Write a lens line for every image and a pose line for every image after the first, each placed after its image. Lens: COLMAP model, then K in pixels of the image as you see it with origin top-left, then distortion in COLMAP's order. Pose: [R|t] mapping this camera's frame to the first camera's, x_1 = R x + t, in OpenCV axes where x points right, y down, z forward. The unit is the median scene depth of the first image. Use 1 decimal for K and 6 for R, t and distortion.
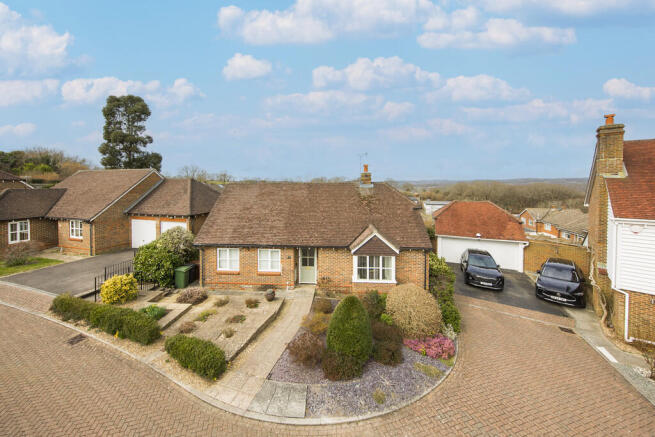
lens RADIAL K [[240.8, 0, 323.3], [0, 240.8, 184.2], [0, 0, 1]] dist [0.002718, -0.000346]
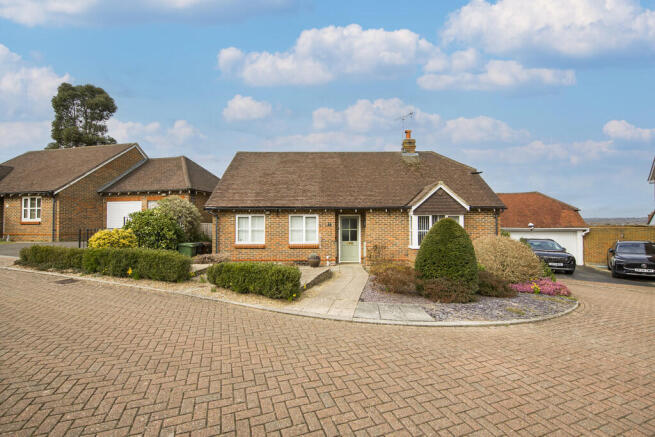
lens RADIAL K [[279.9, 0, 327.9], [0, 279.9, 219.8], [0, 0, 1]] dist [0.002079, 0.001745]
pose [[0.997211, -0.007728, 0.074231, -0.187293], [0.010994, 0.998985, -0.043687, 0.285669], [-0.073818, 0.044382, 0.996284, 0.073676]]
